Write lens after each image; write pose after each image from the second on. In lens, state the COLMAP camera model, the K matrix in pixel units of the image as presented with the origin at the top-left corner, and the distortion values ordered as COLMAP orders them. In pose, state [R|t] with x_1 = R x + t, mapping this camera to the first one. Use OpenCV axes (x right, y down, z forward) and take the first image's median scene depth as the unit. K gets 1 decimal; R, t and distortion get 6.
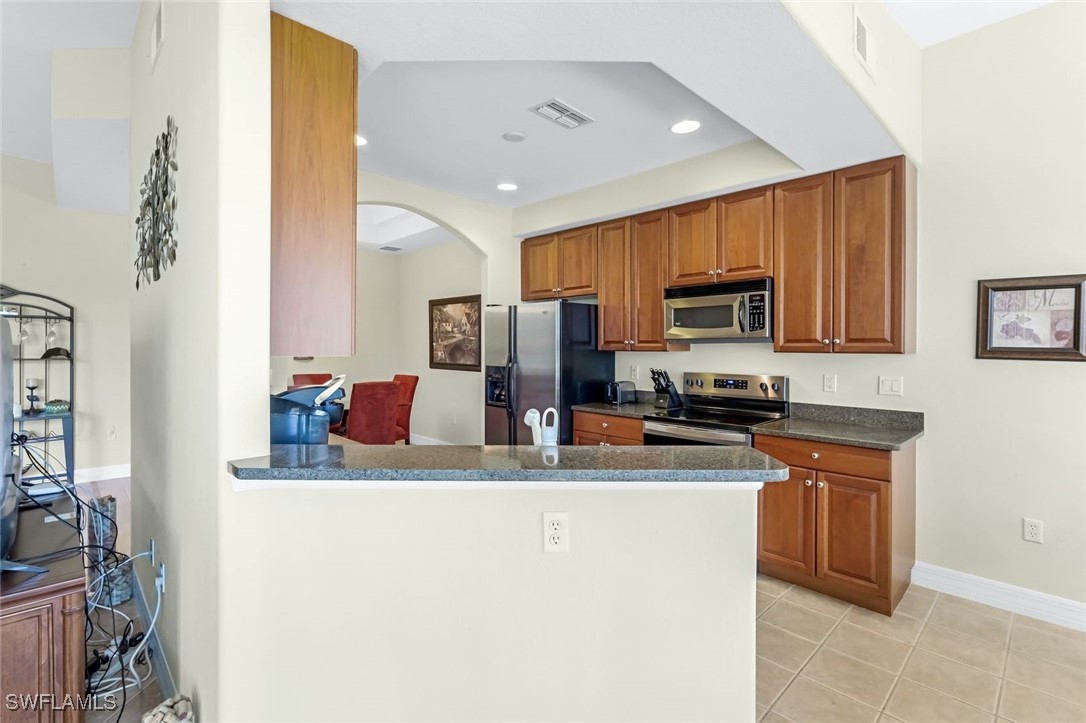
lens RADIAL K [[497.8, 0, 545.0], [0, 497.8, 354.5], [0, 0, 1]] dist [-0.001660, -0.000918]
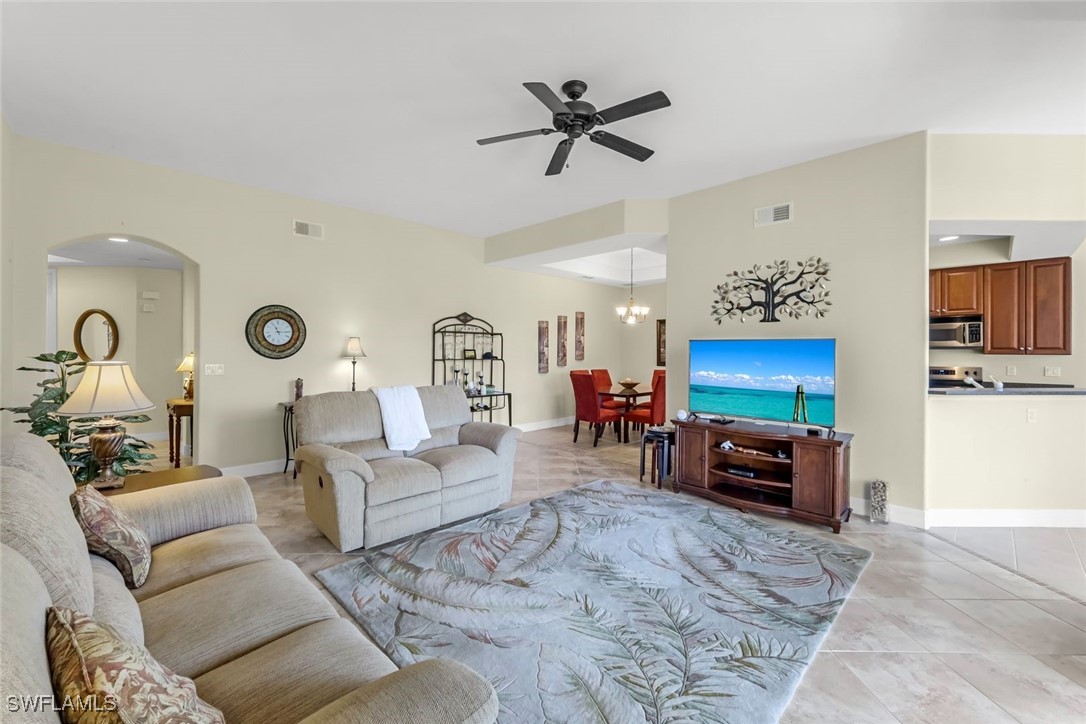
lens RADIAL K [[442.1, 0, 542.9], [0, 442.1, 366.8], [0, 0, 1]] dist [-0.005220, 0.001479]
pose [[0.999930, -0.001045, 0.011776, -0.787742], [0.000811, 0.999803, 0.019827, 0.005283], [-0.011794, -0.019816, 0.999734, -0.420227]]
